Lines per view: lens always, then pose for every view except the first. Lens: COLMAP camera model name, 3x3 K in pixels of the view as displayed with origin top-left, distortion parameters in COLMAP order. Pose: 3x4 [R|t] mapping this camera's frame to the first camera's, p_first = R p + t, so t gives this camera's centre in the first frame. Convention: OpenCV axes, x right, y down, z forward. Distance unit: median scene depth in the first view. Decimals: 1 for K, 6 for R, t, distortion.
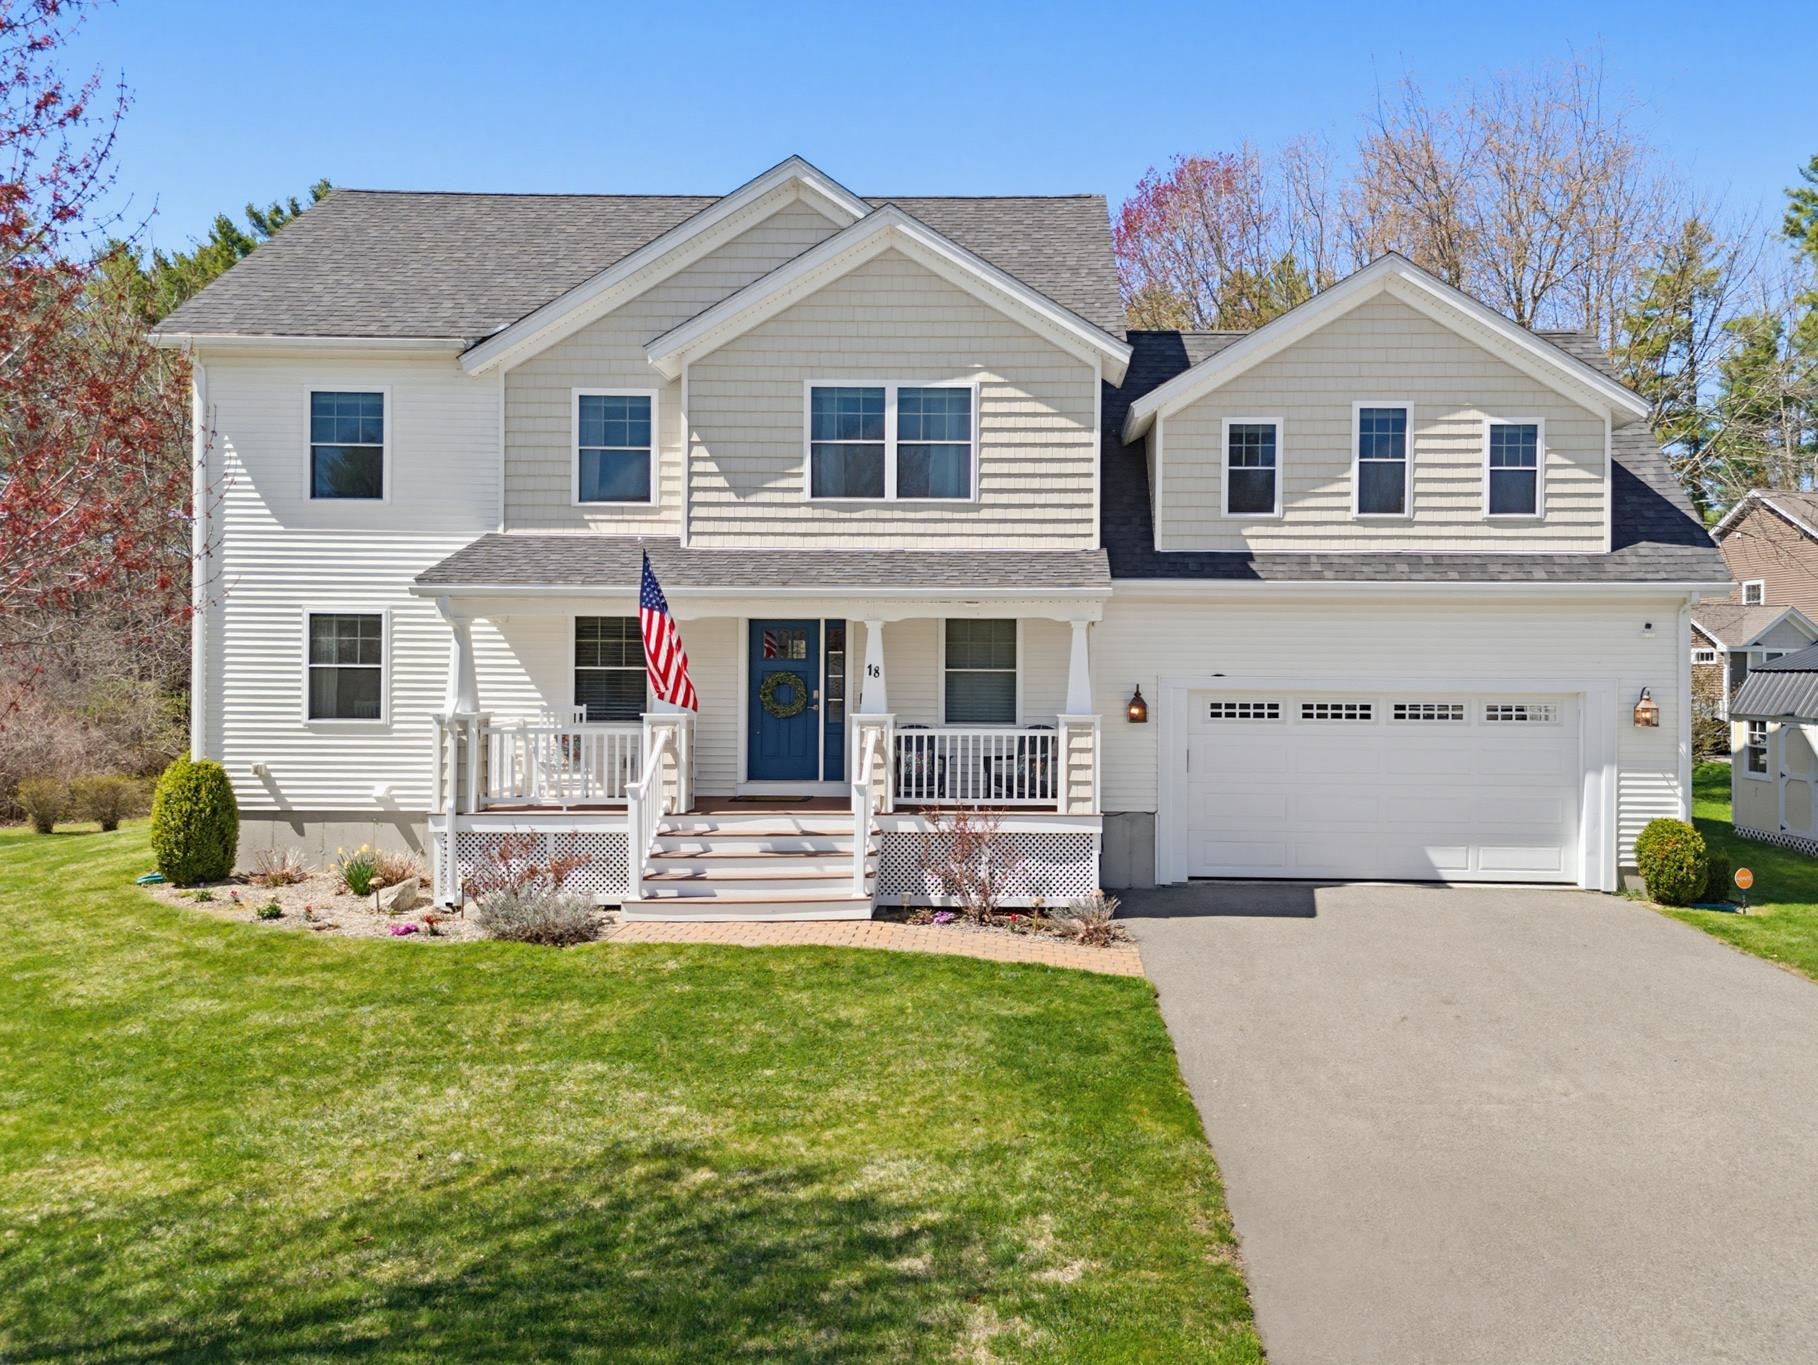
lens RADIAL K [[1318.3, 0, 1003.1], [0, 1318.3, 679.8], [0, 0, 1]] dist [0.057251, -0.000314]
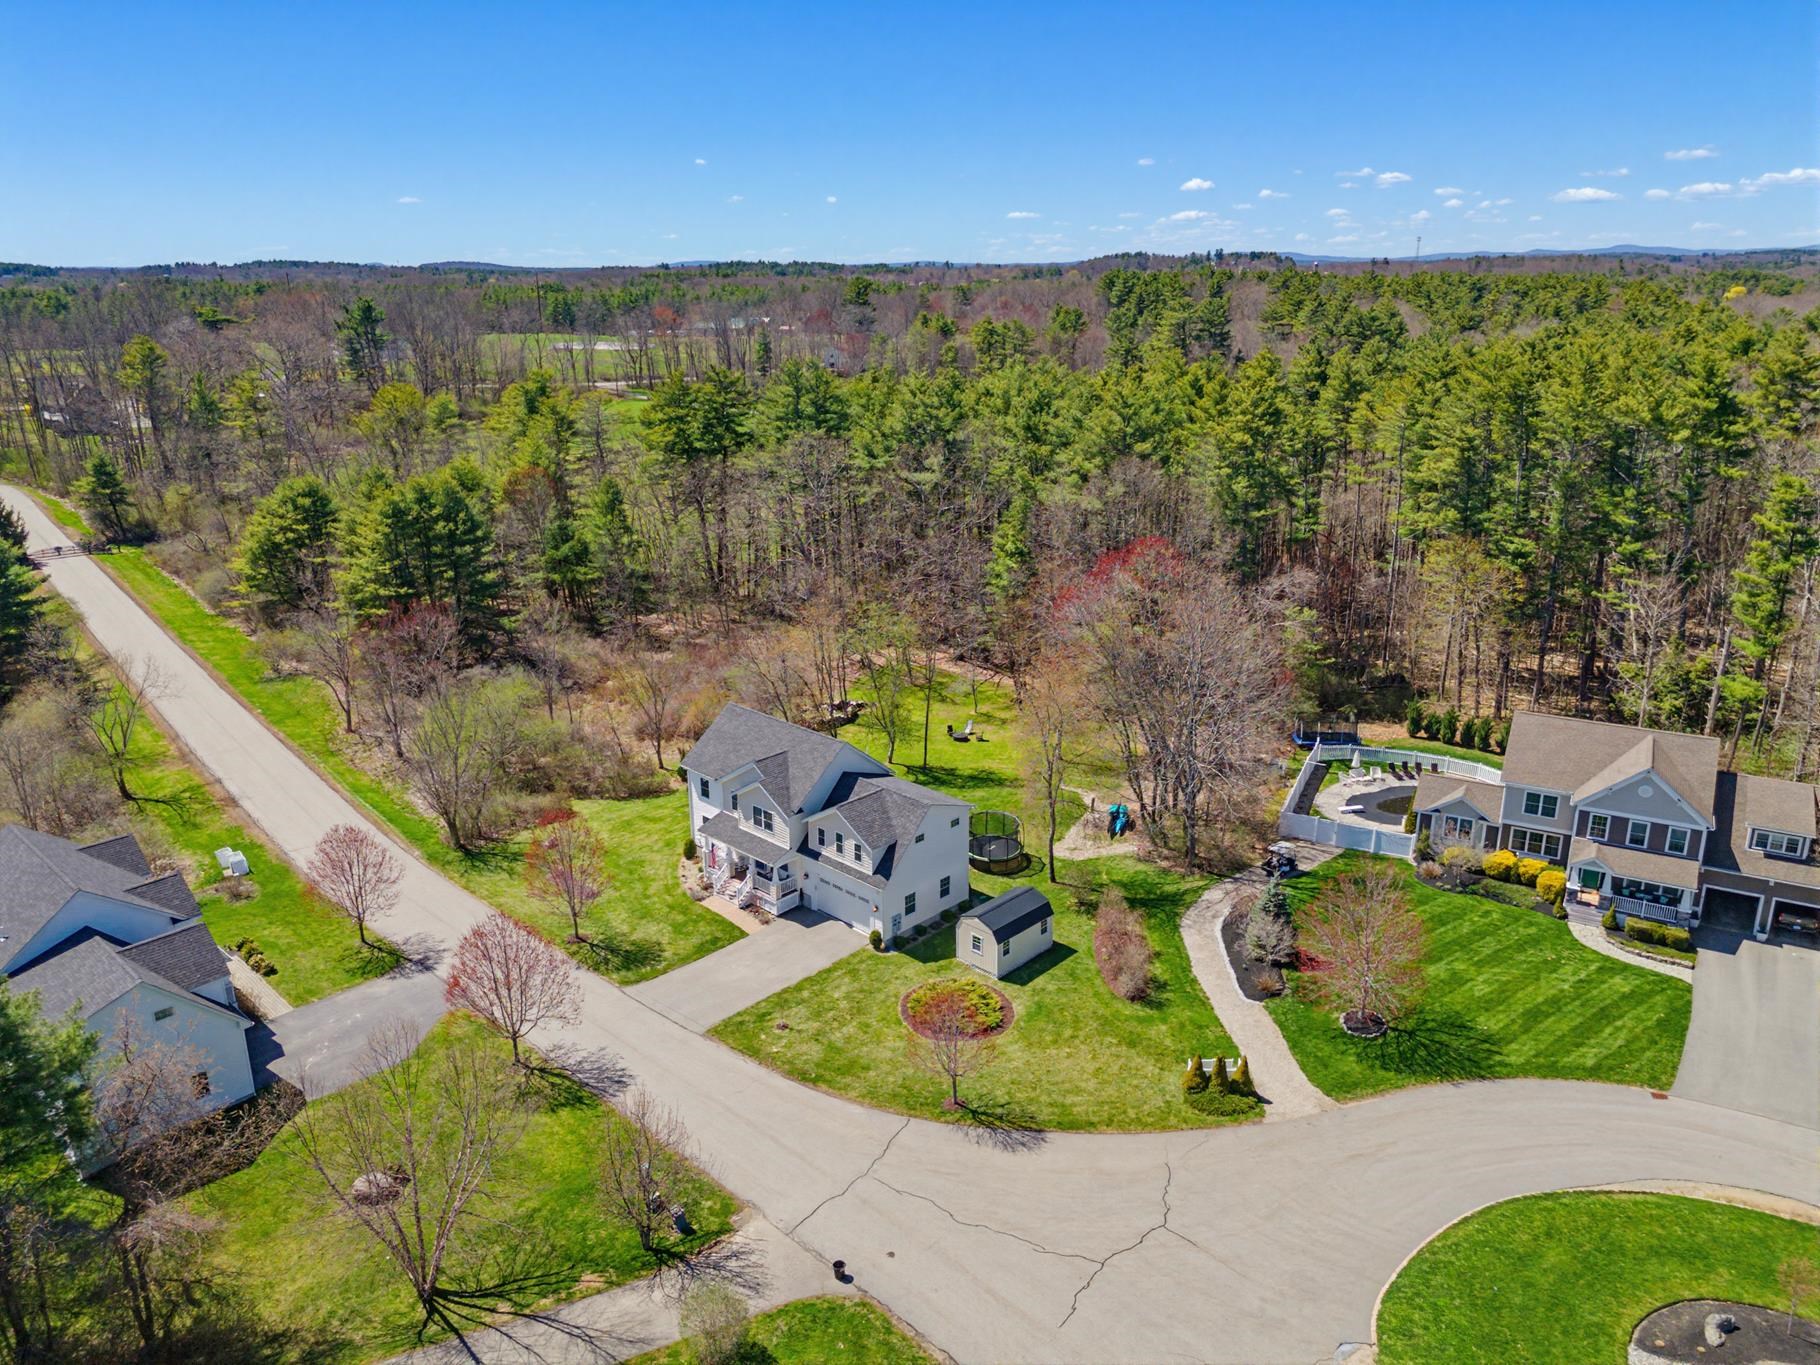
lens RADIAL K [[1286.1, 0, 908.6], [0, 1286.1, 636.5], [0, 0, 1]] dist [0.047180, 0.001237]
pose [[0.725996, 0.175066, -0.665042, 3.423188], [0.006547, 0.965252, 0.261240, -2.096049], [0.687667, -0.194013, 0.699623, -1.929398]]
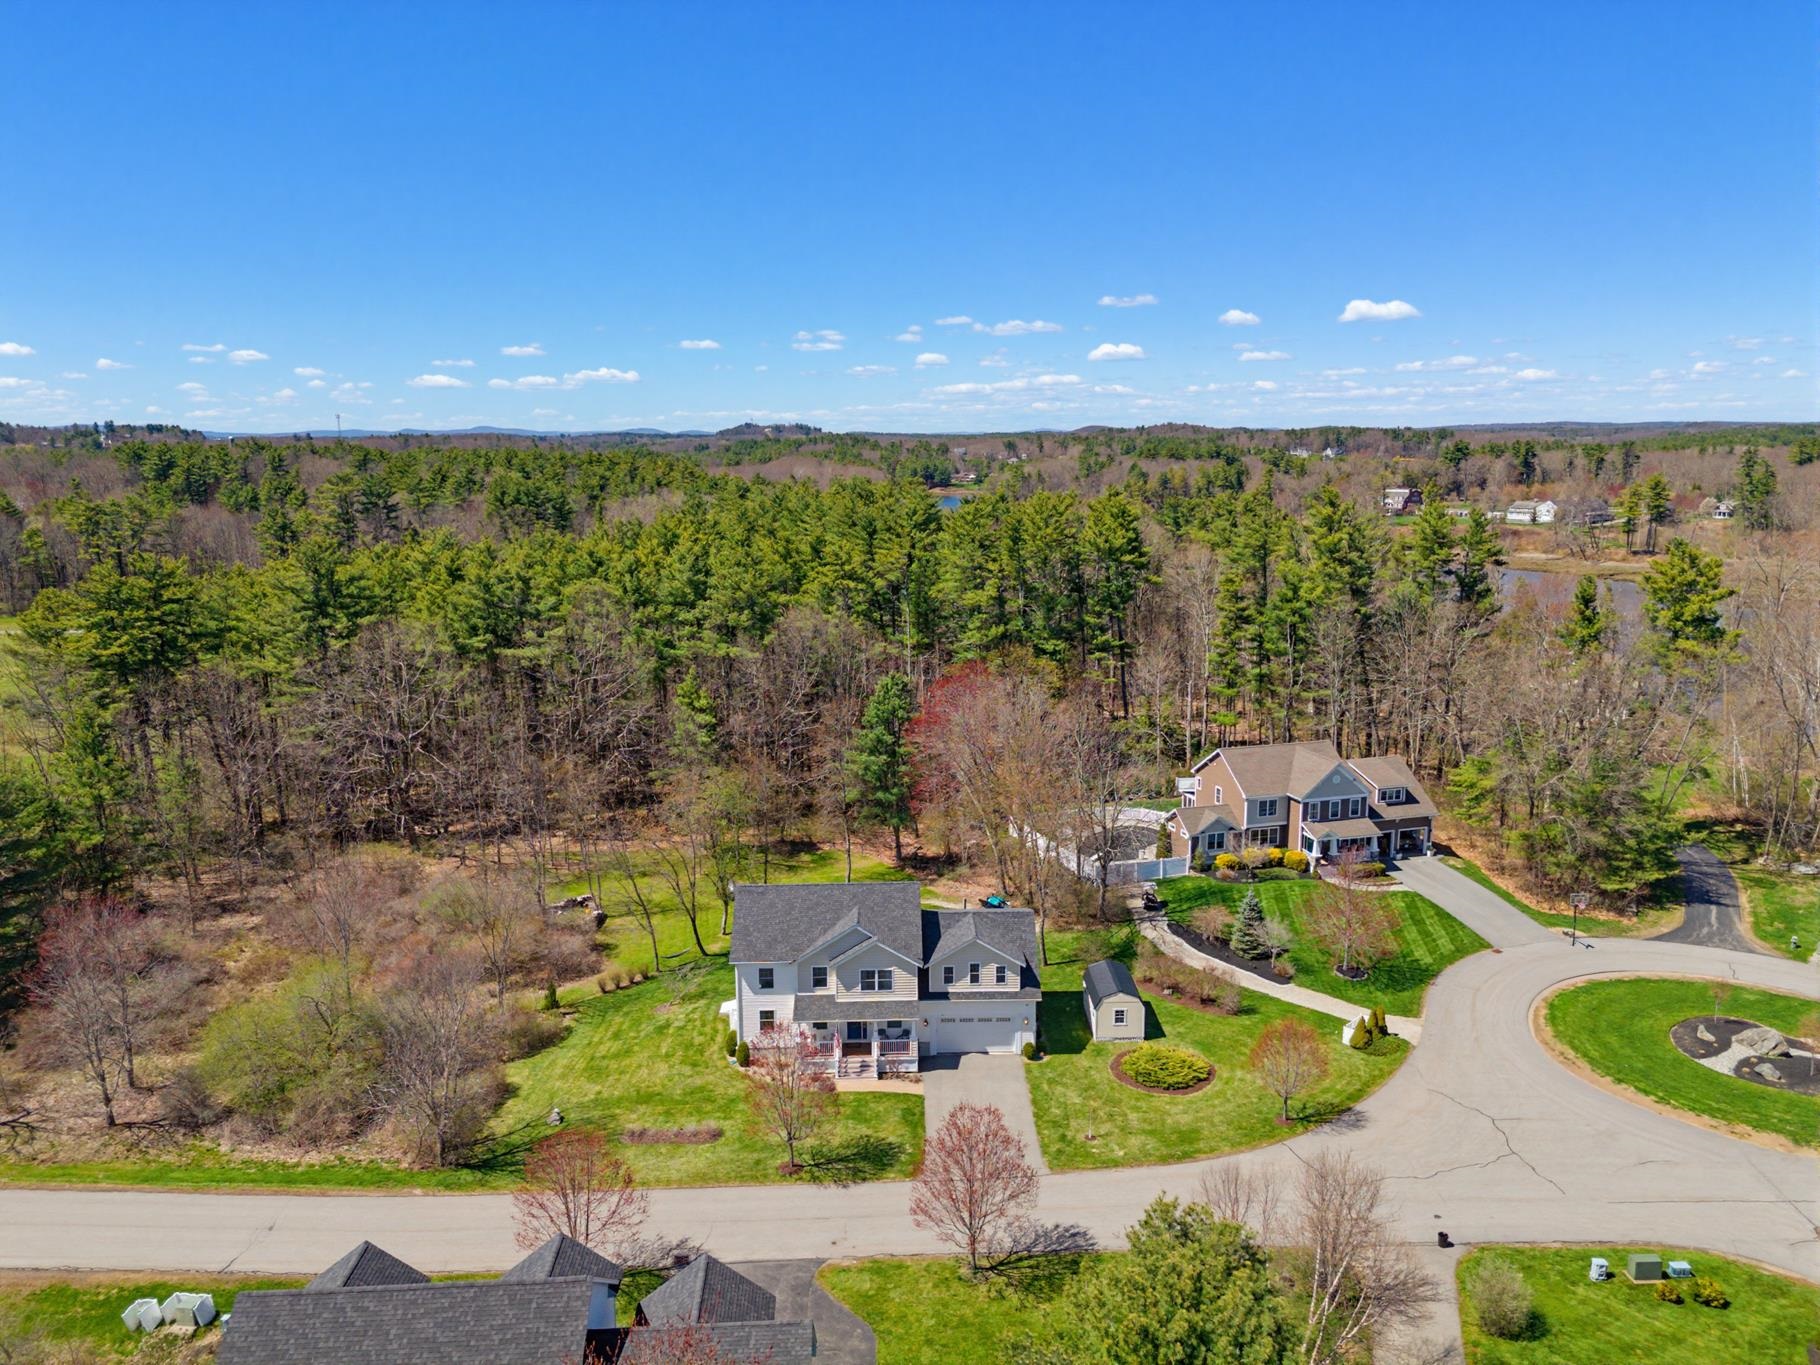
lens RADIAL K [[1286.1, 0, 908.6], [0, 1286.1, 636.5], [0, 0, 1]] dist [0.047180, 0.001237]
pose [[0.999297, -0.019490, 0.032012, -0.089723], [0.014706, 0.989553, 0.143415, -2.101501], [-0.034472, -0.142844, 0.989145, -3.567458]]
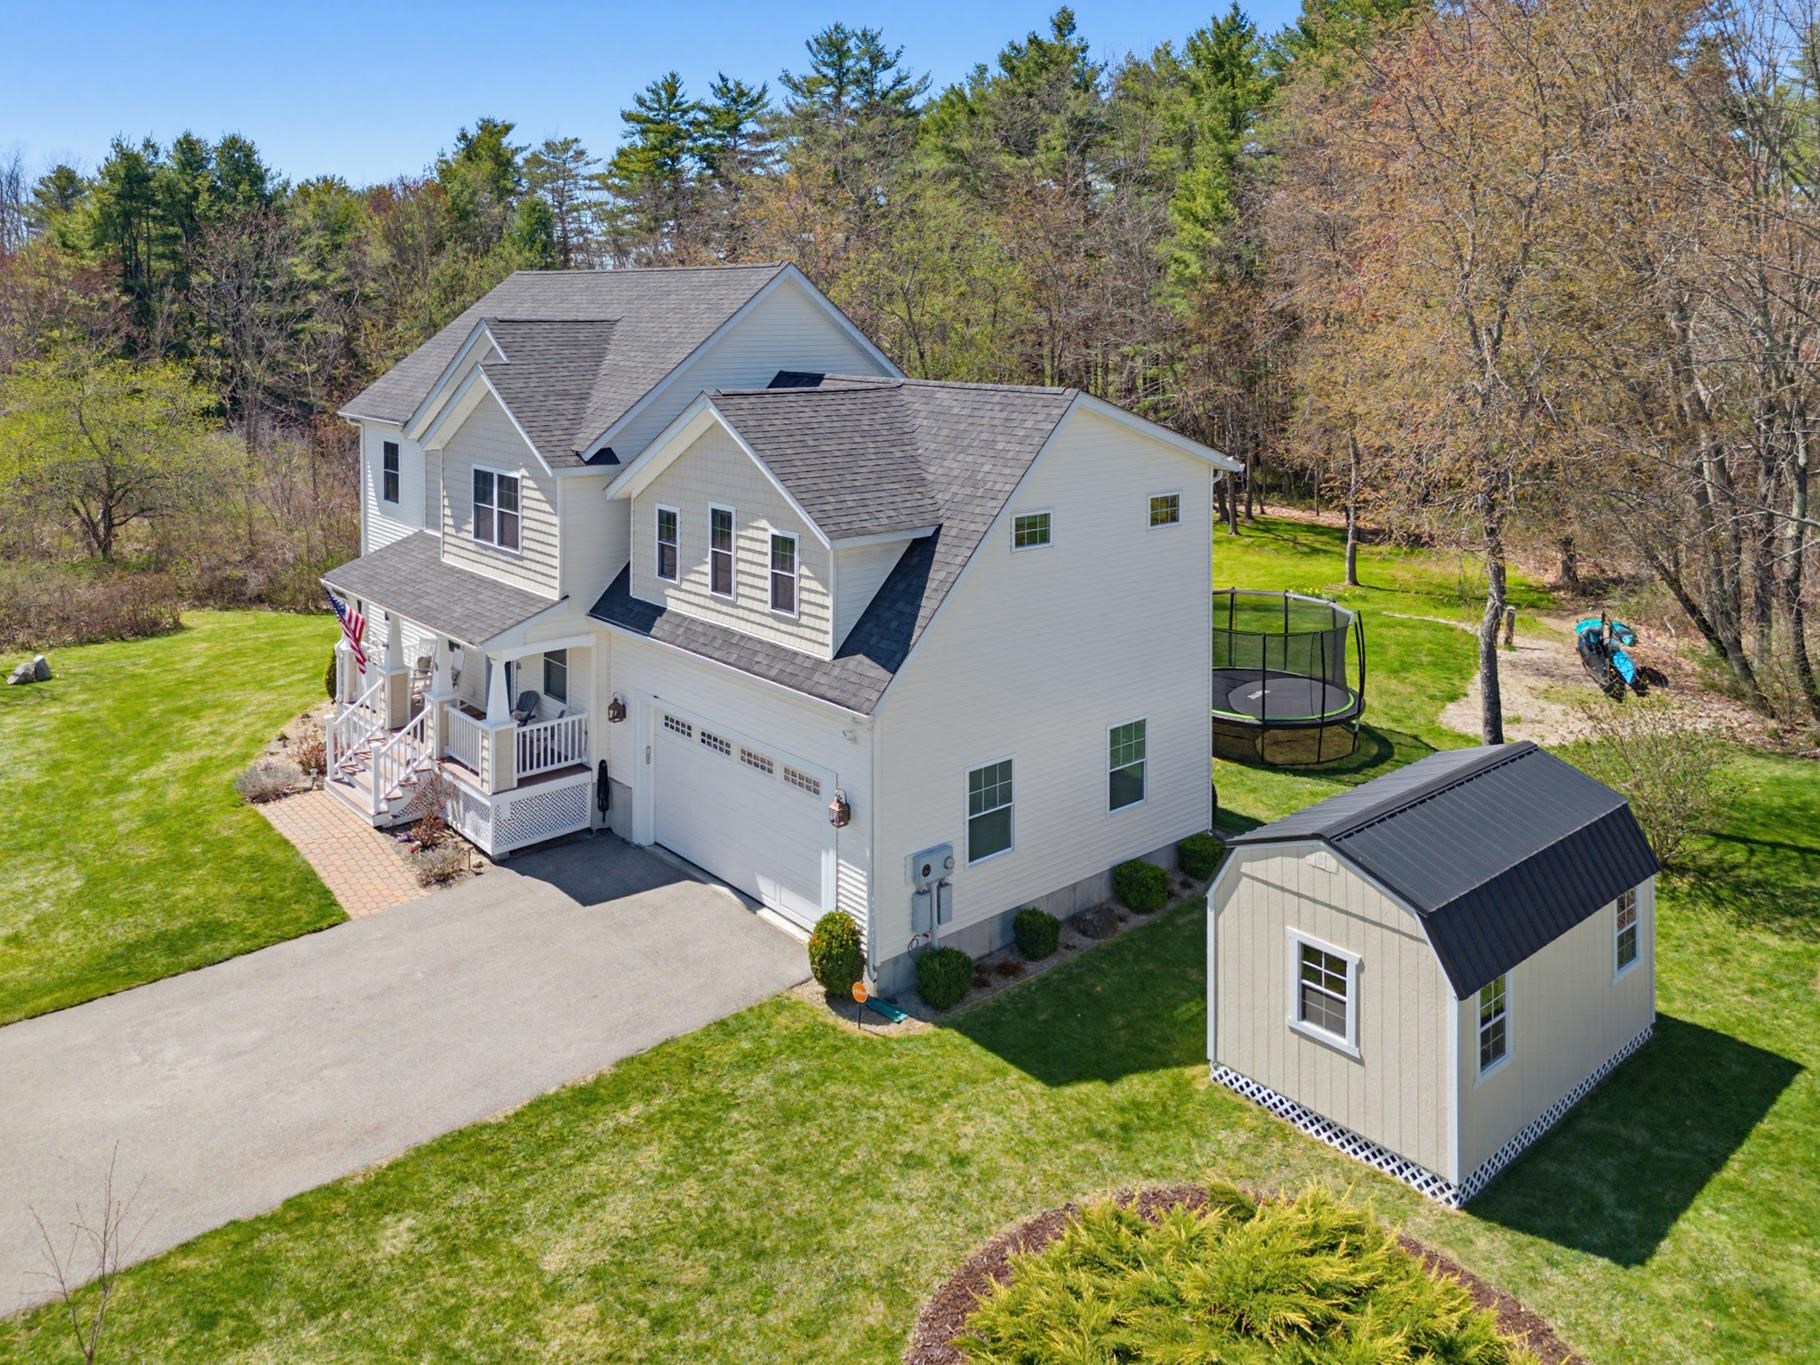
lens RADIAL K [[1351.0, 0, 905.9], [0, 1351.0, 328.1], [0, 0, 1]] dist [0.019620, 0.001848]
pose [[0.667862, 0.005916, -0.744261, 1.338827], [-0.004075, 0.999982, 0.004292, -0.379981], [0.744274, 0.000167, 0.667875, 0.287761]]
